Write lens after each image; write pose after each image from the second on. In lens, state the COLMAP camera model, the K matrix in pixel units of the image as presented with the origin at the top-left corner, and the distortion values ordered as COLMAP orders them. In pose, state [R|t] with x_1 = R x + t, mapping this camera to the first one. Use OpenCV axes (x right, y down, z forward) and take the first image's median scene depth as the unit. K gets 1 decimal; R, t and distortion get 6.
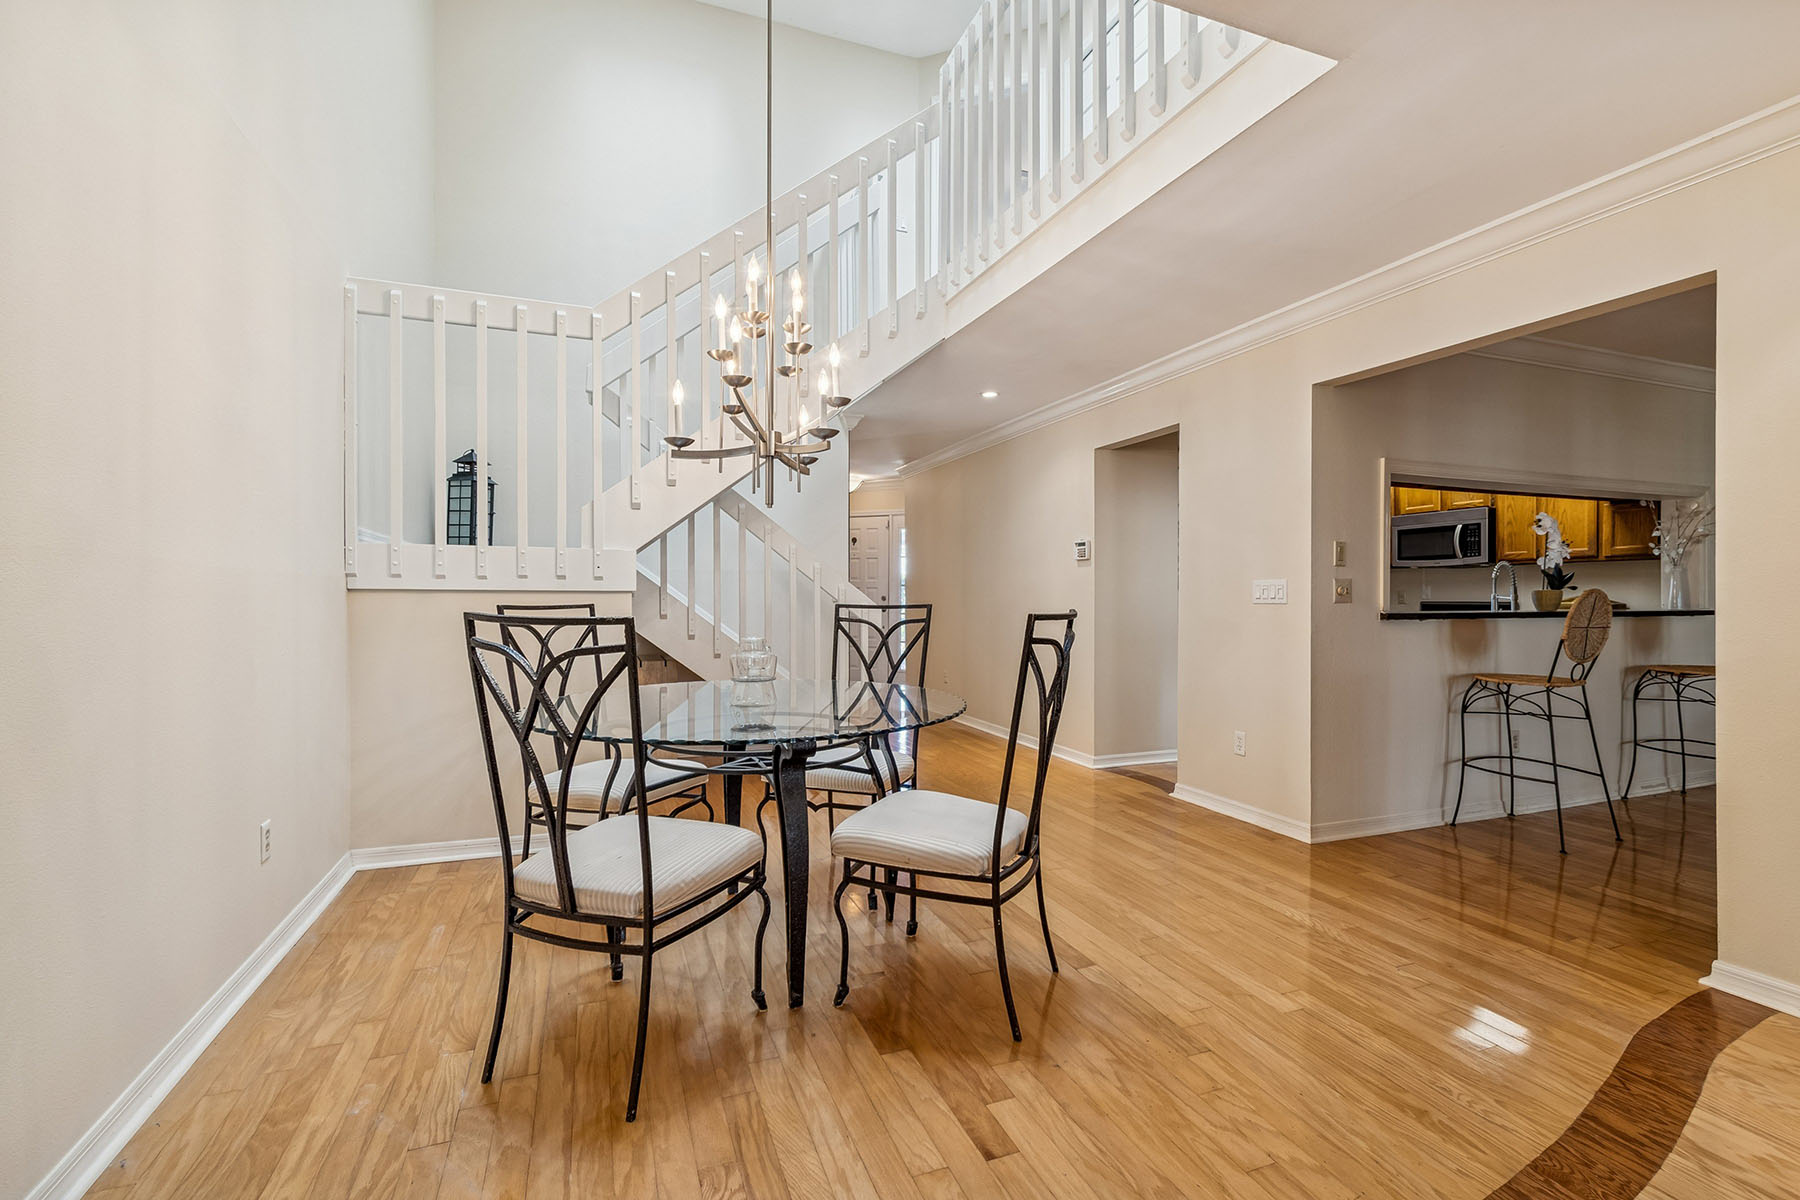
lens RADIAL K [[807.6, 0, 912.5], [0, 807.6, 604.0], [0, 0, 1]] dist [0.003817, 0.000215]
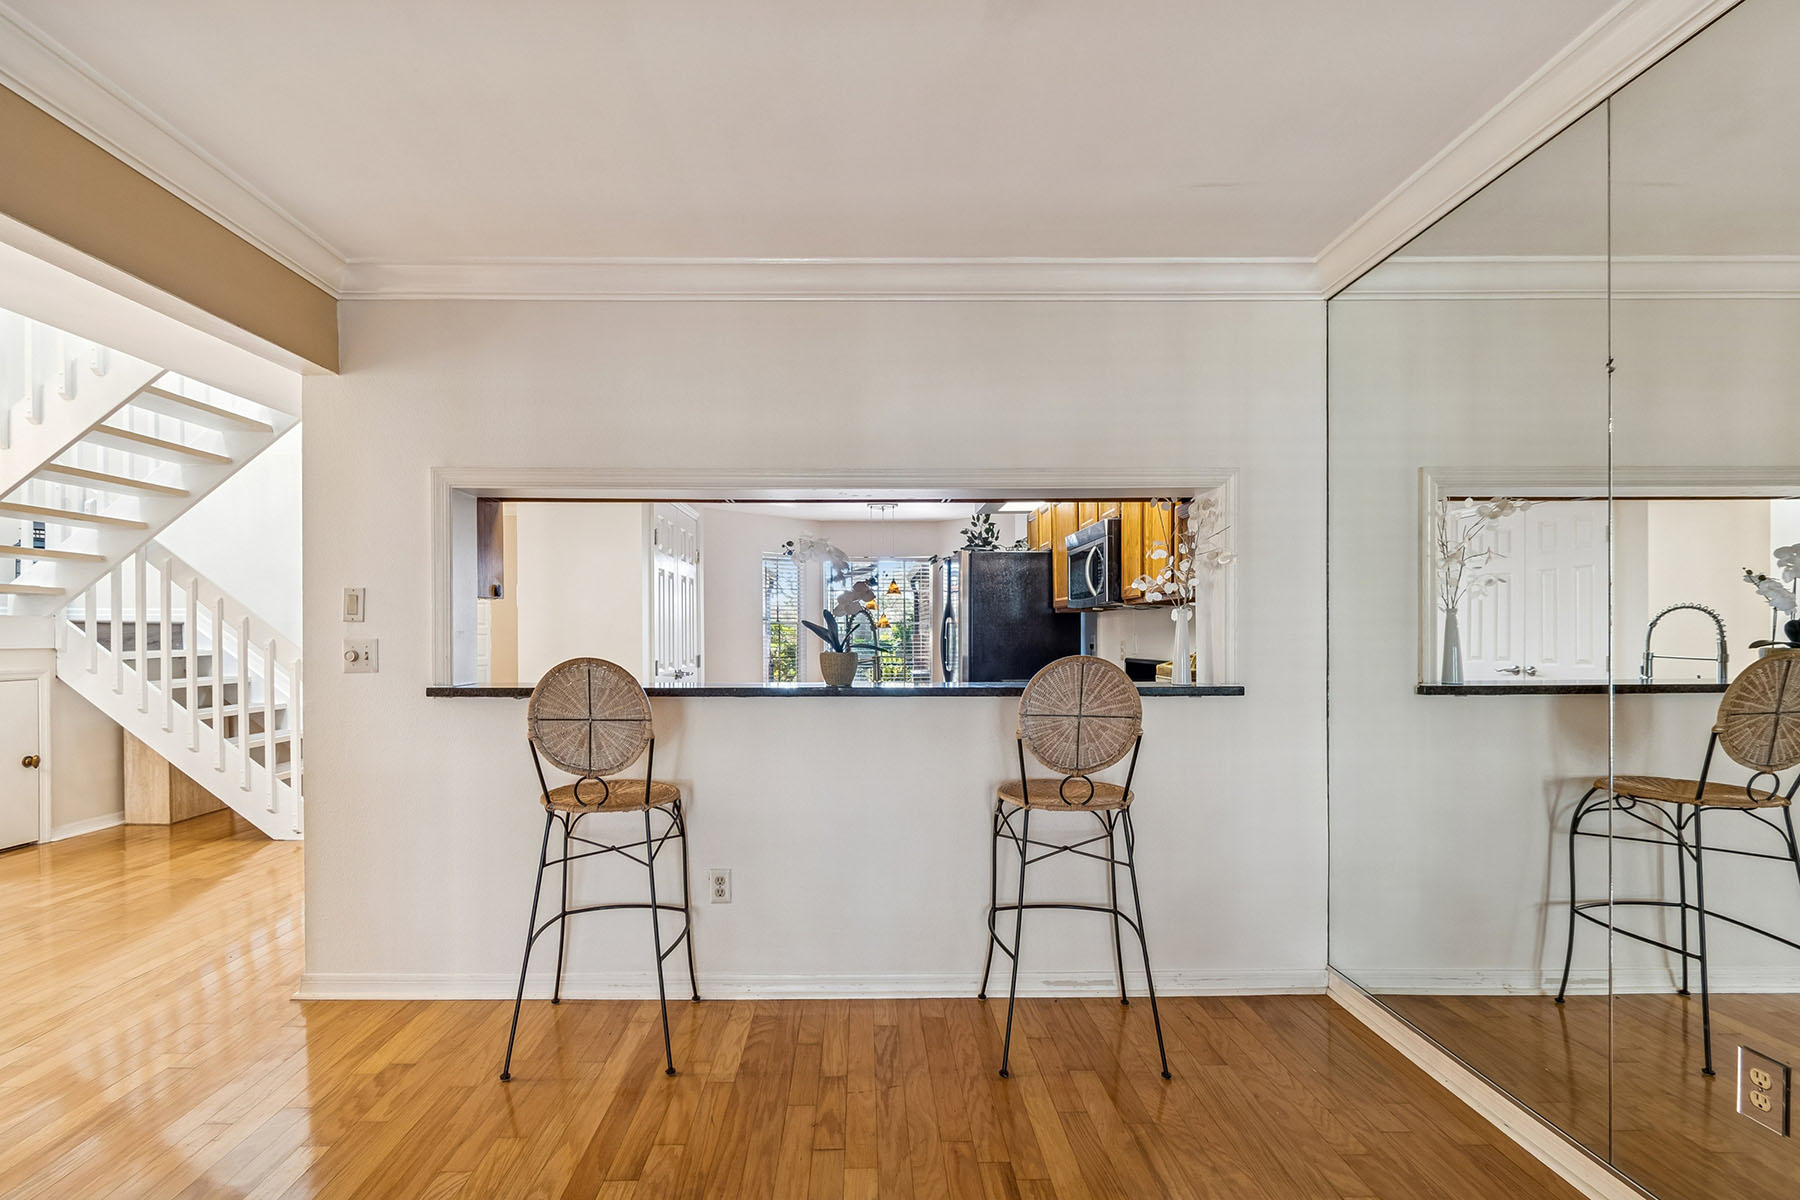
lens RADIAL K [[817.9, 0, 900.5], [0, 817.9, 668.8], [0, 0, 1]] dist [-0.053161, -0.000212]
pose [[0.912058, 0.000458, -0.410060, 0.464339], [-0.001259, 0.999998, -0.001682, -0.001468], [0.410059, 0.002050, 0.912057, 0.189005]]
